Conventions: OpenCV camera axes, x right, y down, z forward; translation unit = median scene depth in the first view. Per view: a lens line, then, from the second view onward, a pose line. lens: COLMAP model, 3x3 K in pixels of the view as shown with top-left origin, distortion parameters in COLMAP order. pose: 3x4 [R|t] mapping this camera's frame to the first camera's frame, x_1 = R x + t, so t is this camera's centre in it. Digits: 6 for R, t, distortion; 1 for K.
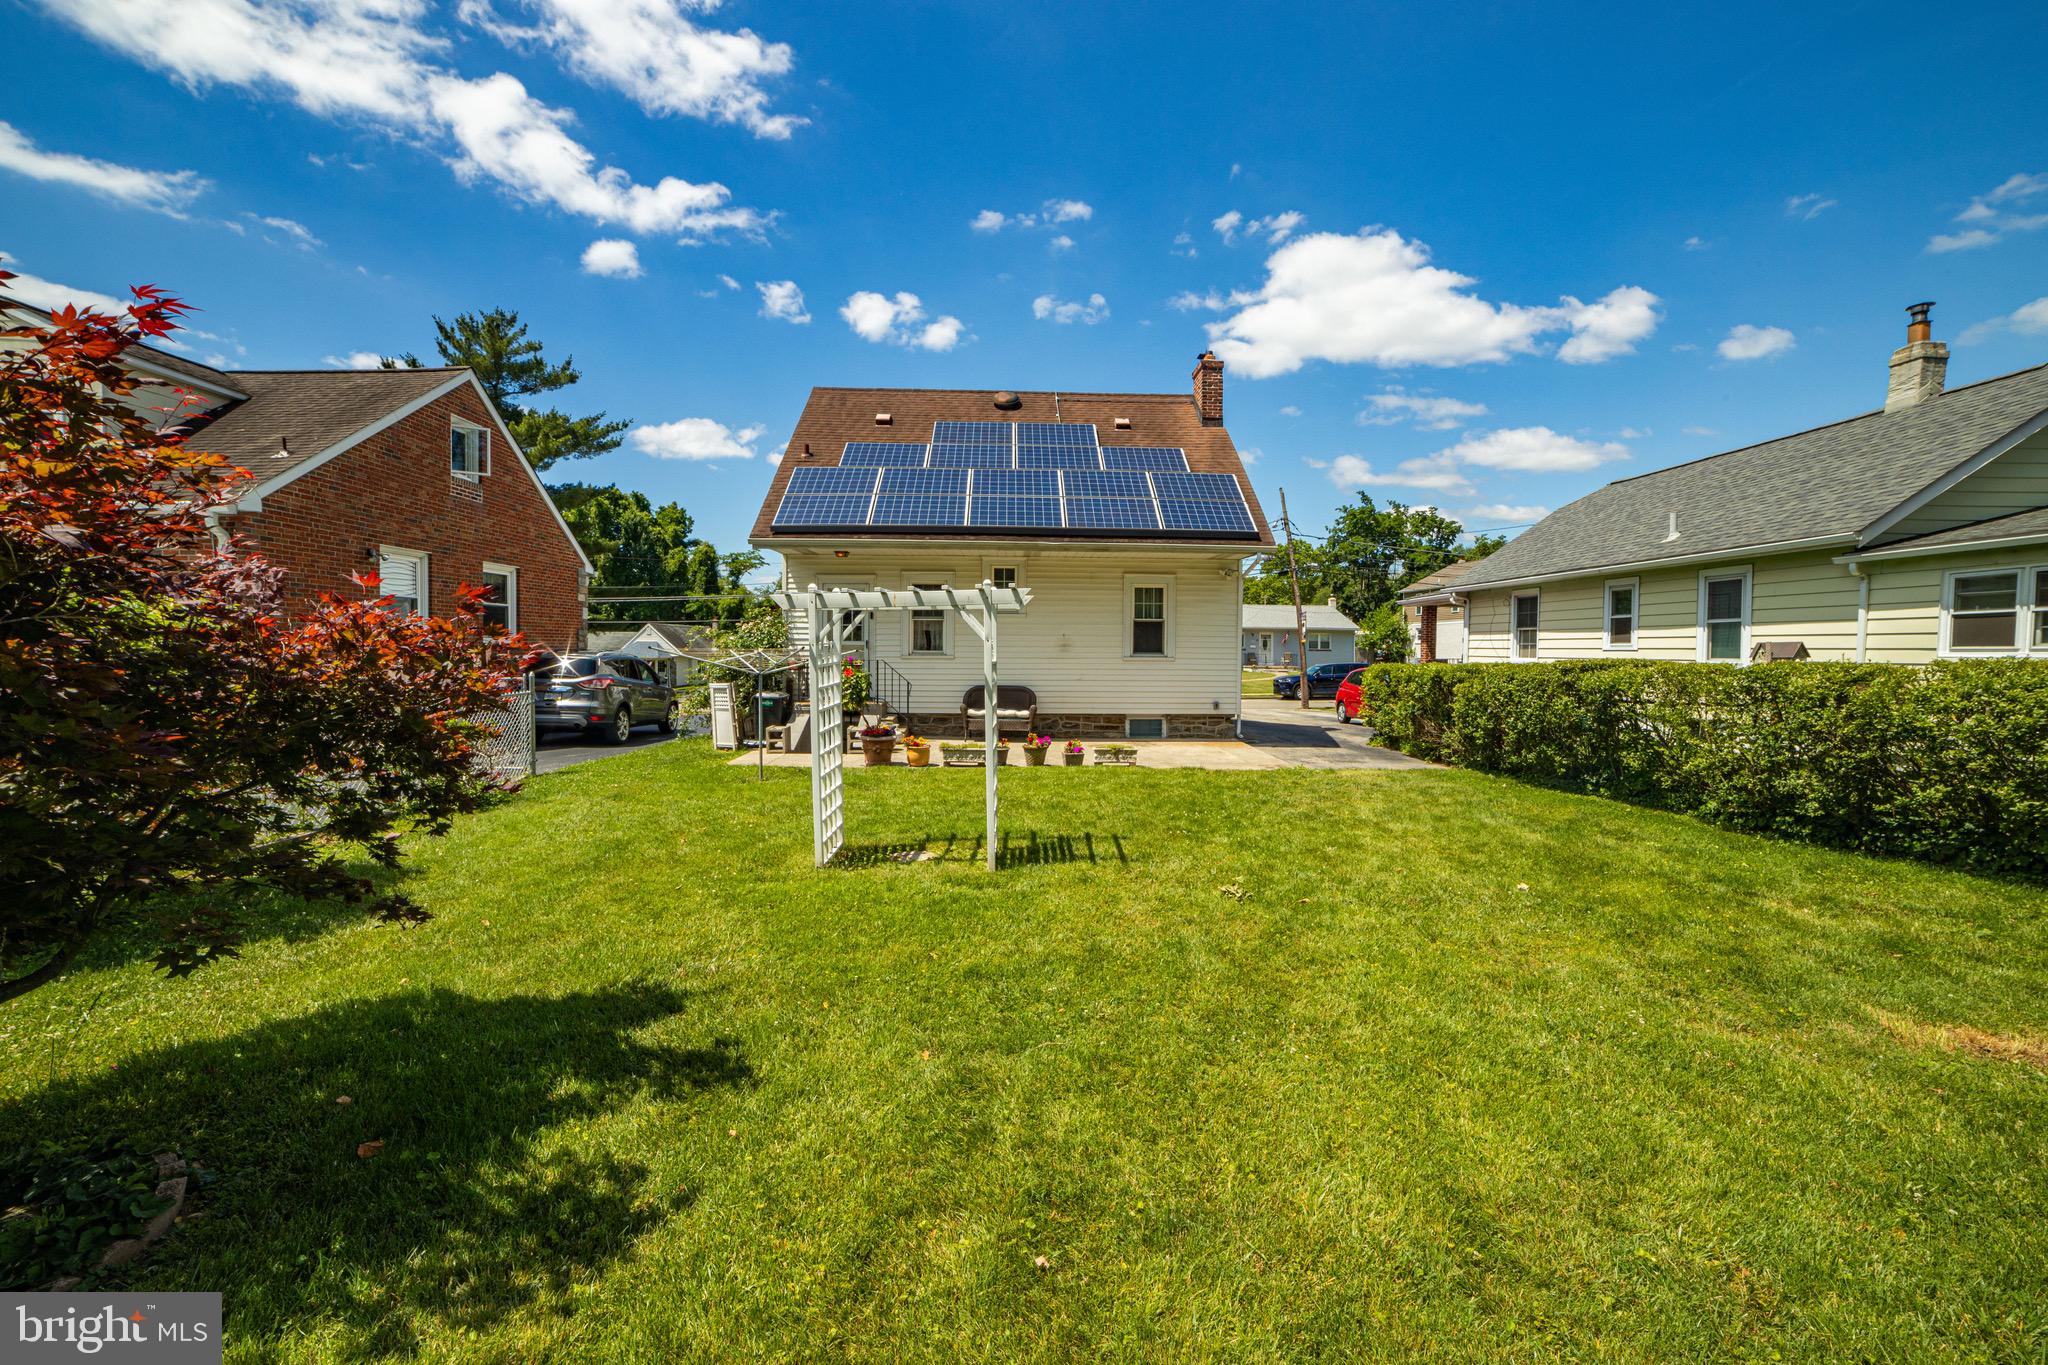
lens RADIAL K [[819.8, 0, 1028.8], [0, 819.8, 673.5], [0, 0, 1]] dist [-0.108748, 0.038922]
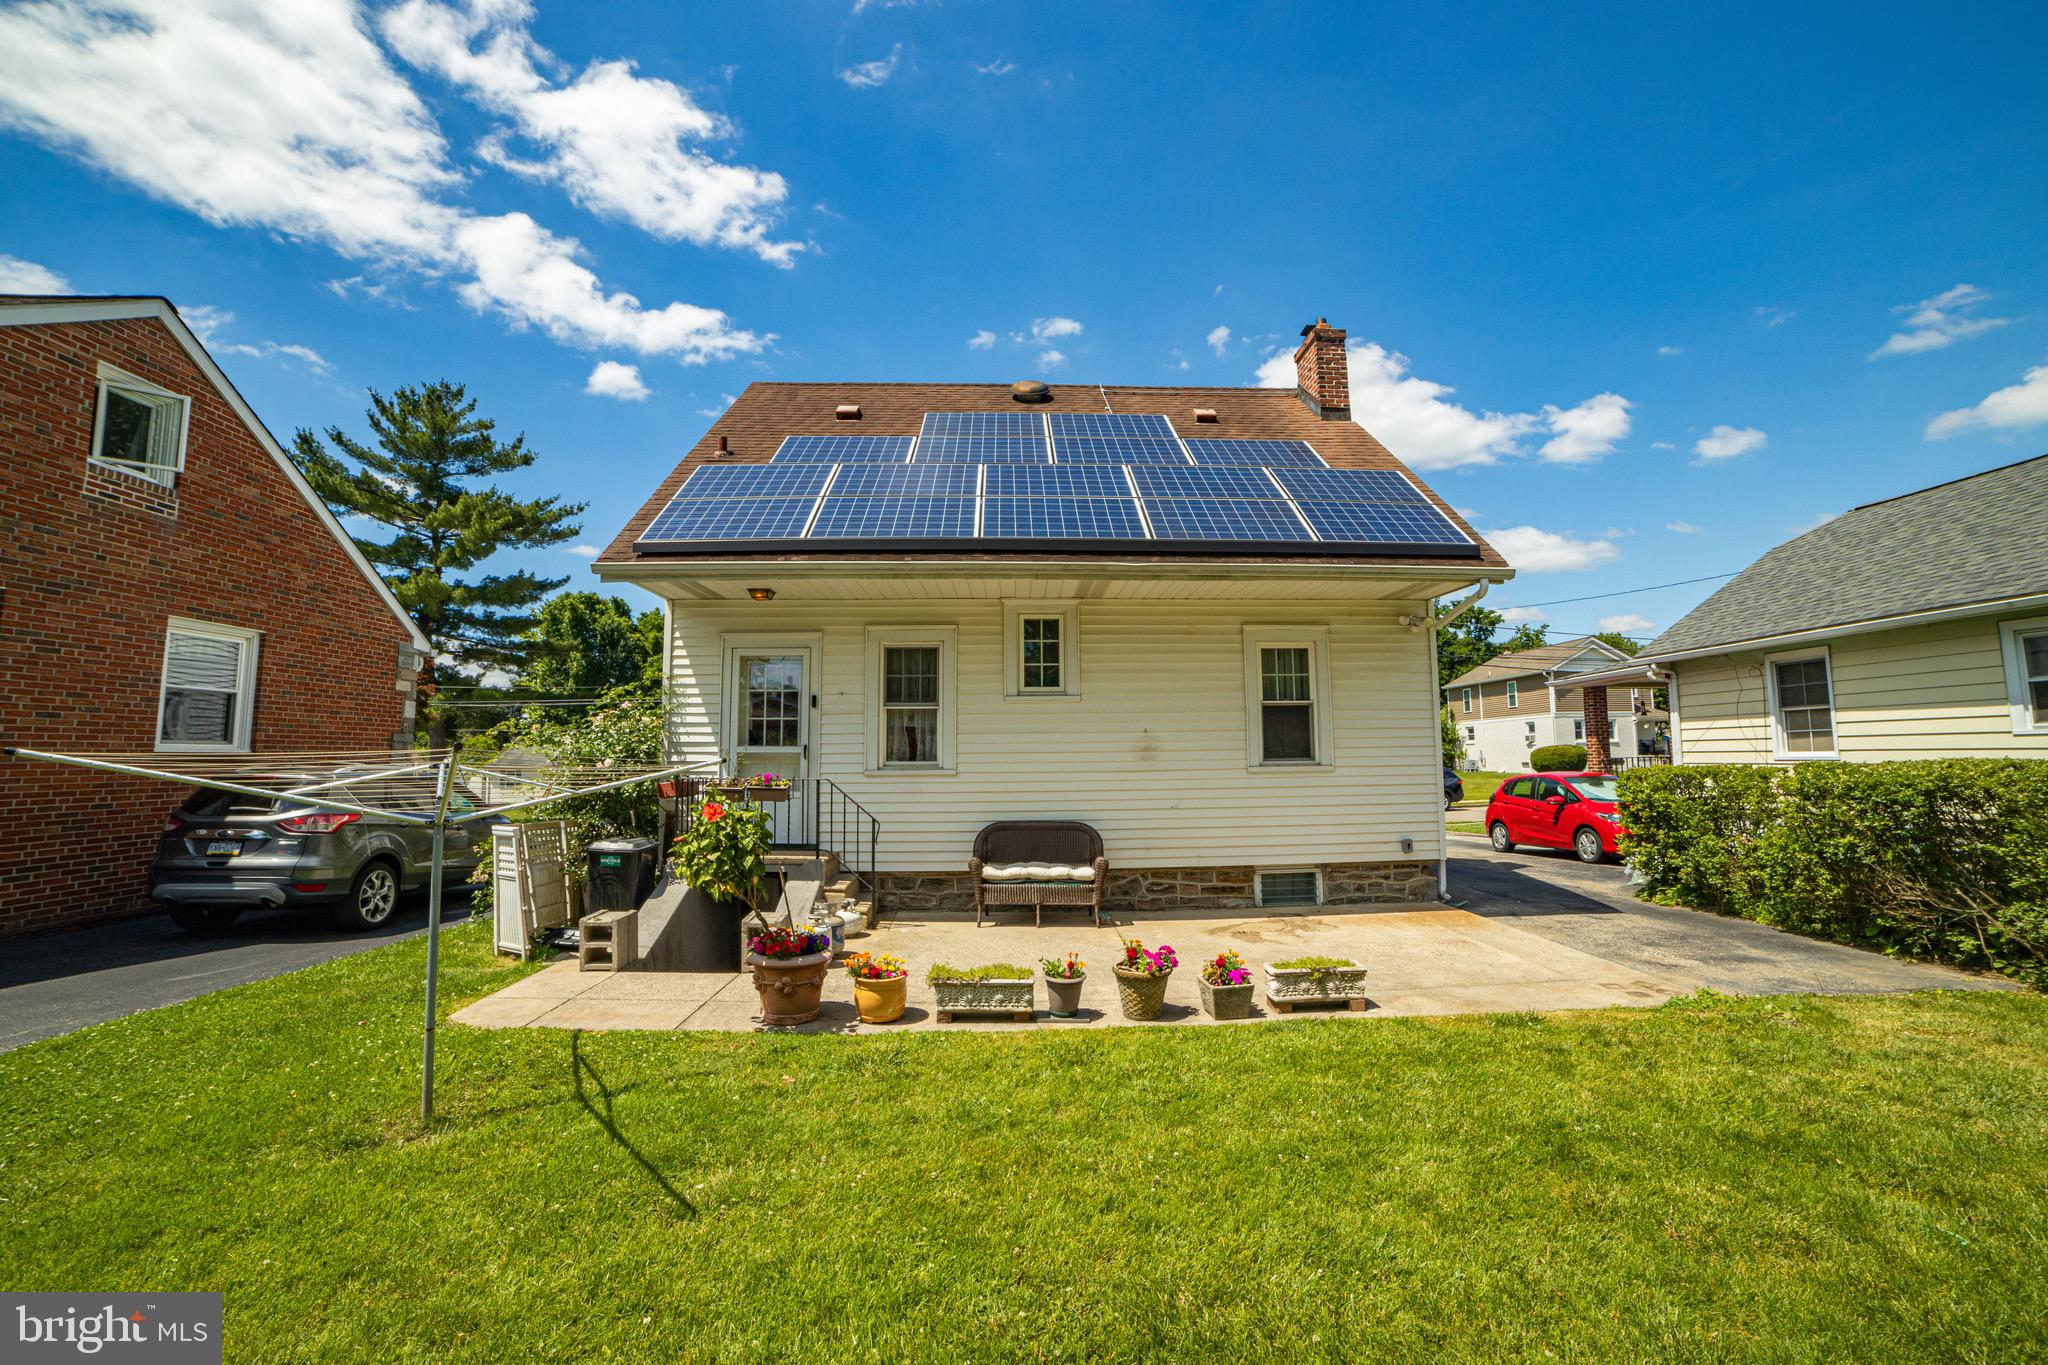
lens RADIAL K [[819.8, 0, 1028.8], [0, 819.8, 673.5], [0, 0, 1]] dist [-0.108748, 0.038922]
pose [[0.999873, -0.015521, 0.003630, -0.015646], [0.015869, 0.990709, -0.135068, -0.003838], [-0.001500, 0.135108, 0.990830, 0.158859]]
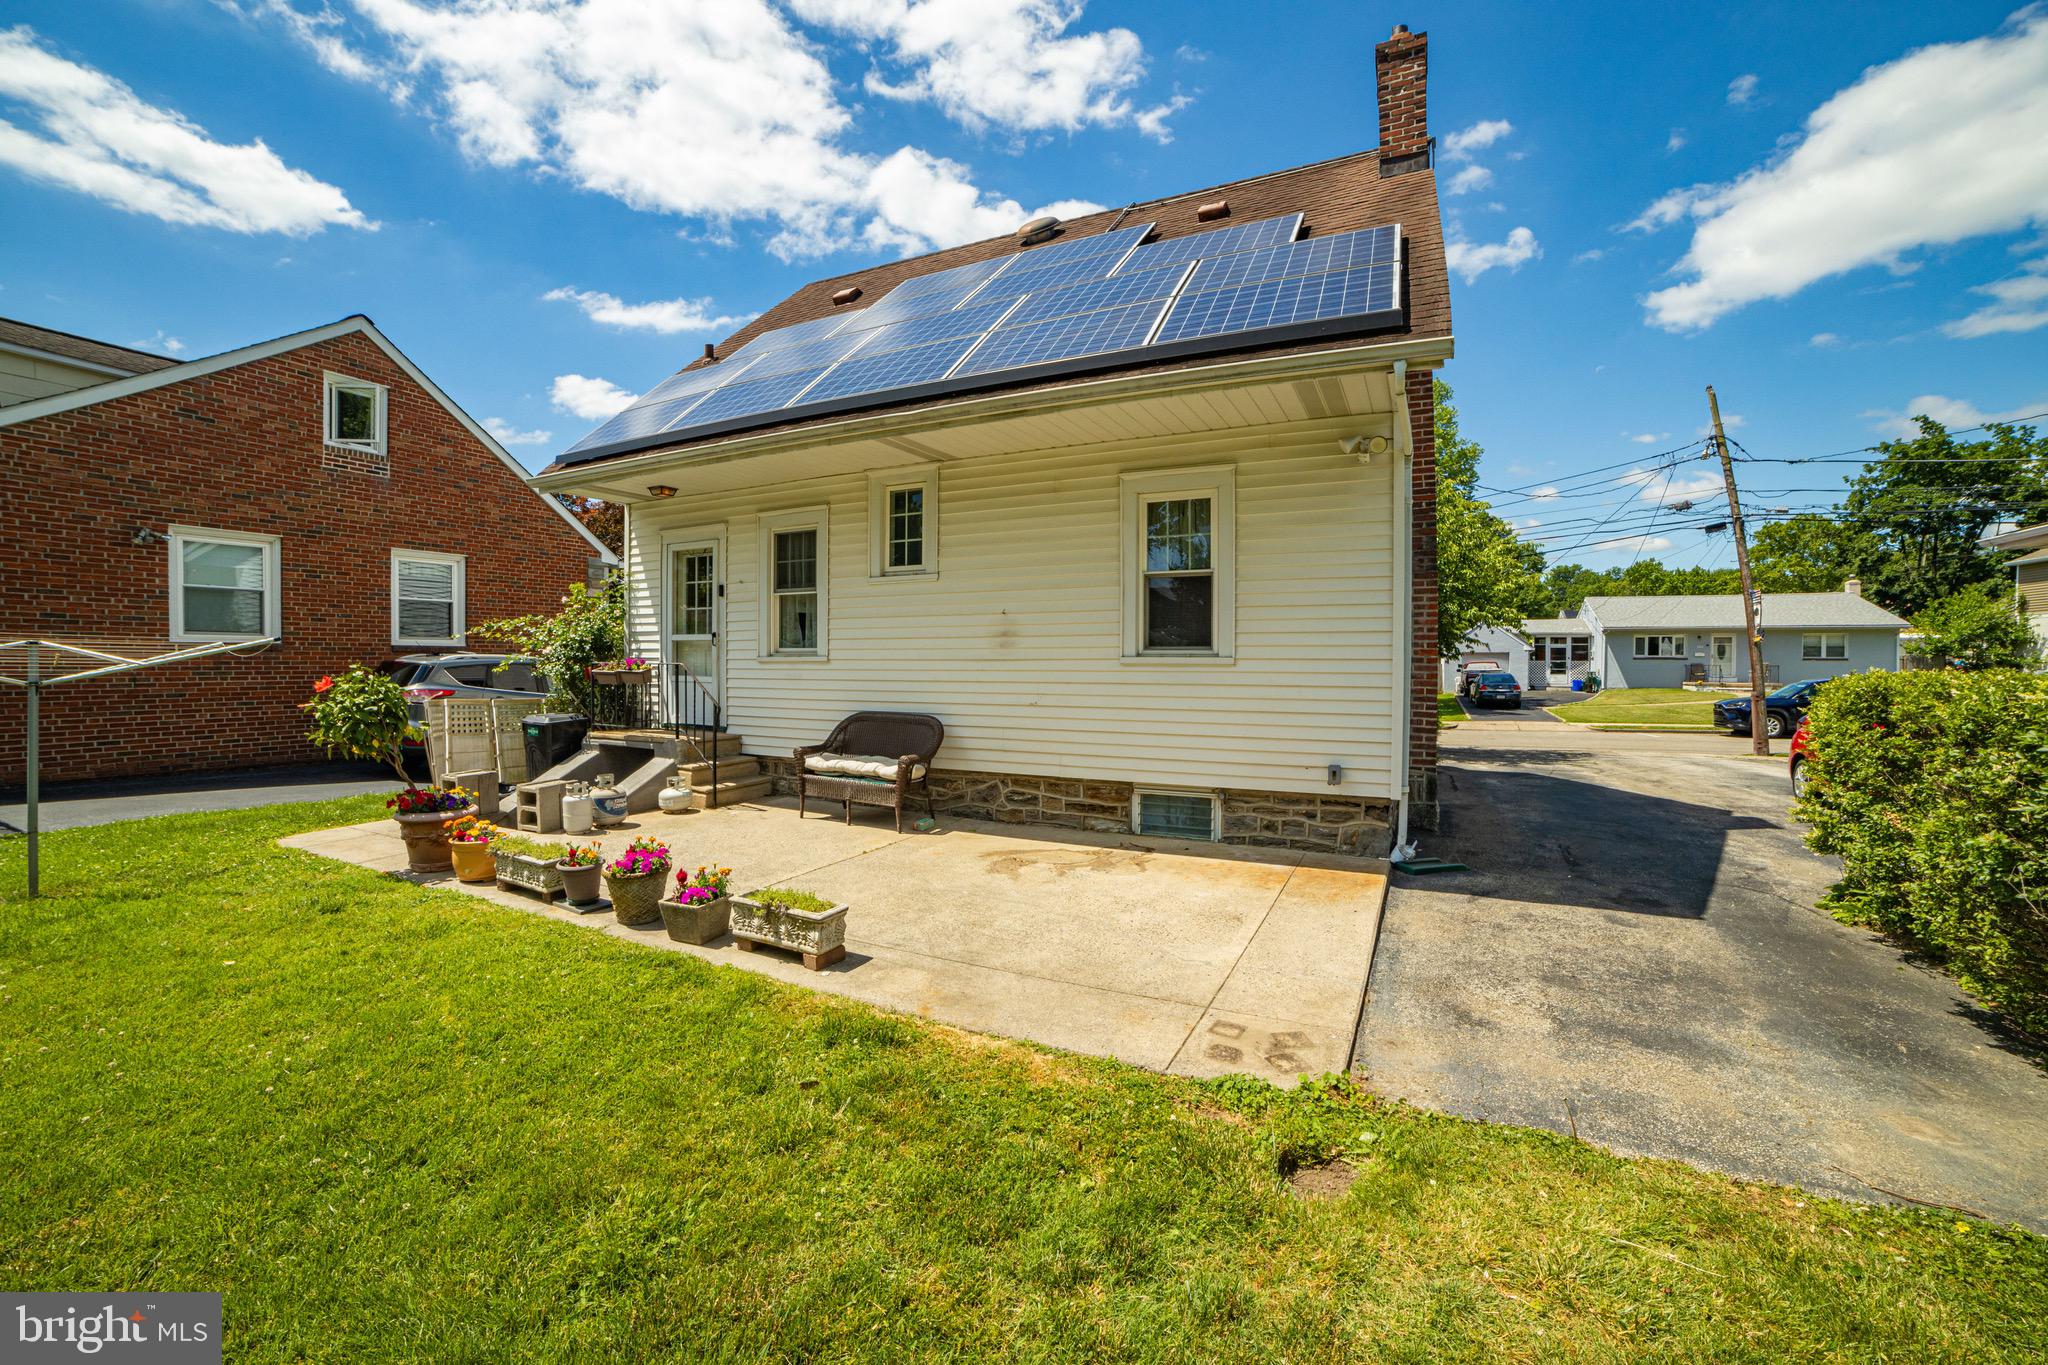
lens RADIAL K [[816.4, 0, 1032.8], [0, 816.4, 674.0], [0, 0, 1]] dist [-0.100974, 0.032634]
pose [[0.884887, 0.002024, -0.465801, 0.107423], [-0.010345, 0.999829, -0.015310, -0.001091], [0.465690, 0.018366, 0.884757, 0.218790]]
